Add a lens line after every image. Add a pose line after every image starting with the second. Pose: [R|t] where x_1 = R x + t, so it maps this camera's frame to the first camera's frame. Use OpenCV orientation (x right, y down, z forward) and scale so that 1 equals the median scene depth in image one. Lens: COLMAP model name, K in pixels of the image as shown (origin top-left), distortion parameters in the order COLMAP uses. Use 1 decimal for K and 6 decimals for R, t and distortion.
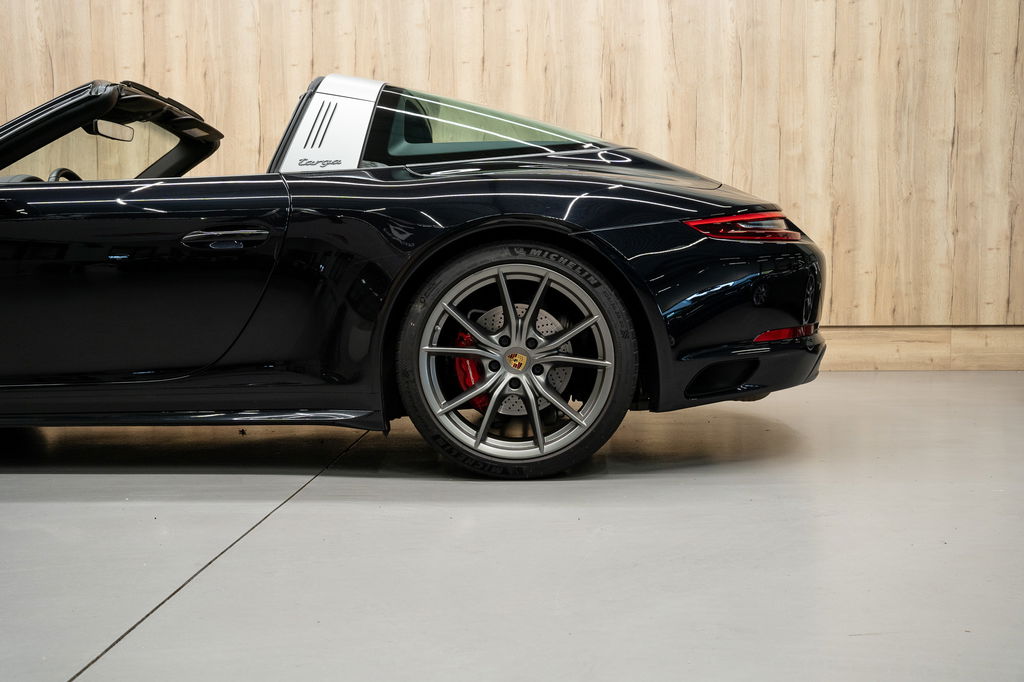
lens RADIAL K [[1060.4, 0, 512.0], [0, 1060.4, 341.0], [0, 0, 1]] dist [-0.061966, 0.237233]
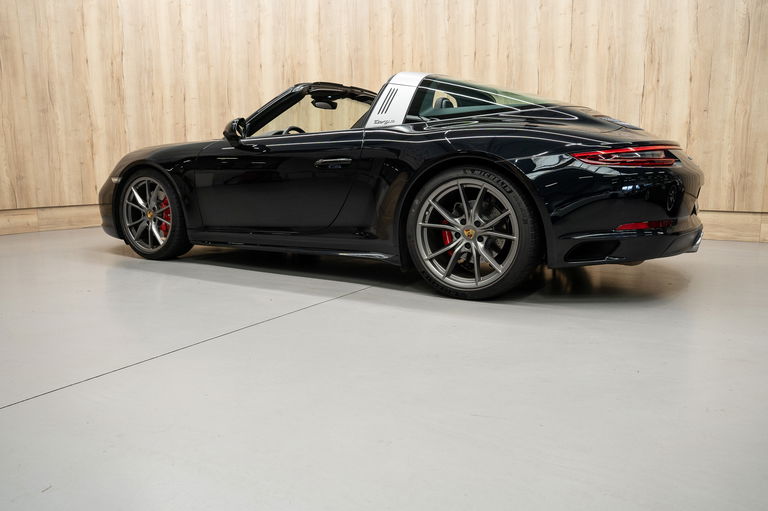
lens RADIAL K [[598.5, 0, 384.0], [0, 598.5, 255.5], [0, 0, 1]] dist [-0.145527, 0.155966]
pose [[0.879501, 0.074538, -0.470023, 0.333858], [-0.029868, 0.994356, 0.101800, -0.039467], [0.474958, -0.075495, 0.876764, 0.052681]]
